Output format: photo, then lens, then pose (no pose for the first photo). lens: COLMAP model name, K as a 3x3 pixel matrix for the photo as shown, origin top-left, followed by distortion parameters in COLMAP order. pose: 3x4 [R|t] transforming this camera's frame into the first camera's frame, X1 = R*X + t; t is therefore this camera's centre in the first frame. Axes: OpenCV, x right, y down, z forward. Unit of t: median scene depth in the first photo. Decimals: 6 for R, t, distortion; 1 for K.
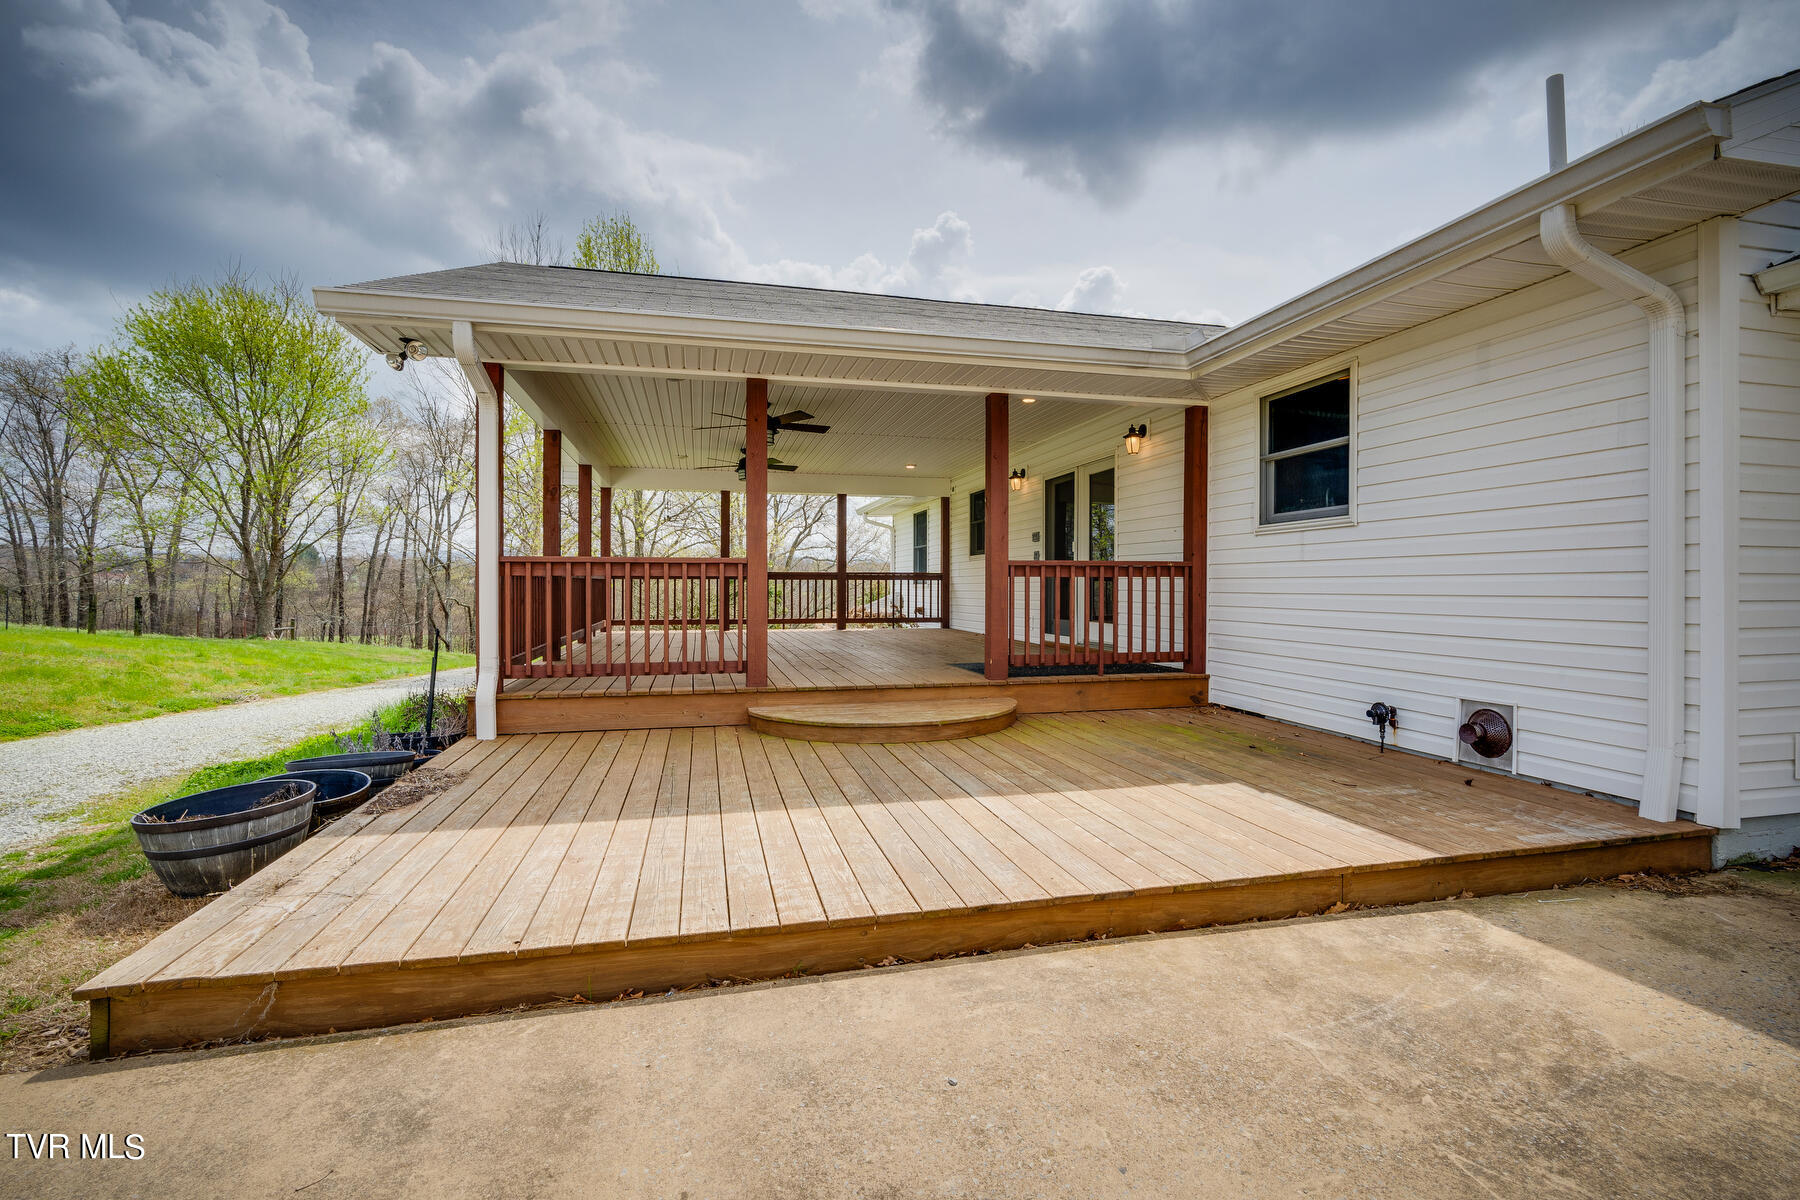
lens RADIAL K [[831.9, 0, 900.0], [0, 831.9, 600.0], [0, 0, 1]] dist [-0.002575, -0.000446]
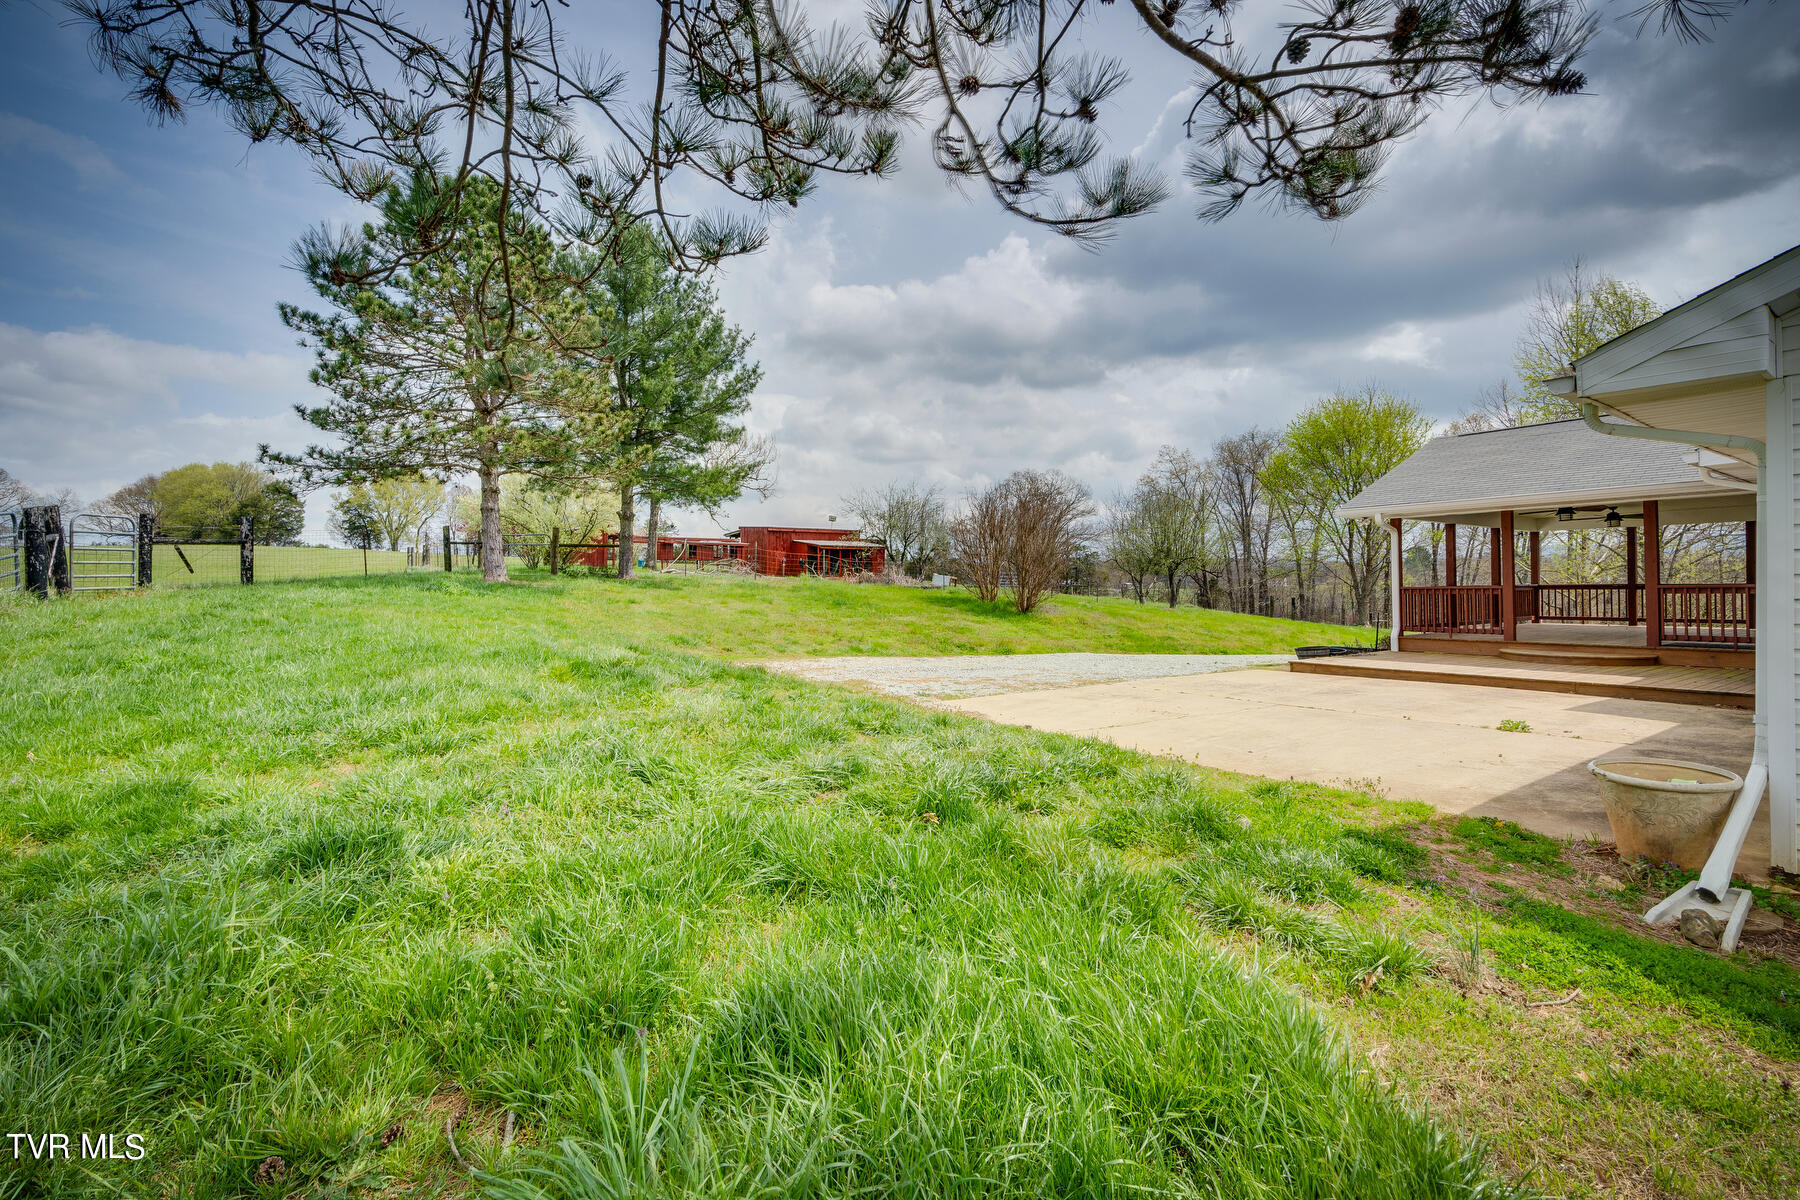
lens RADIAL K [[810.0, 0, 900.0], [0, 810.0, 600.0], [0, 0, 1]] dist [-0.003041, -0.000347]
pose [[0.367599, 0.000580, -0.929984, 0.162206], [0.003015, 0.999994, 0.001816, -0.002468], [0.929979, -0.003472, 0.367595, -0.177907]]
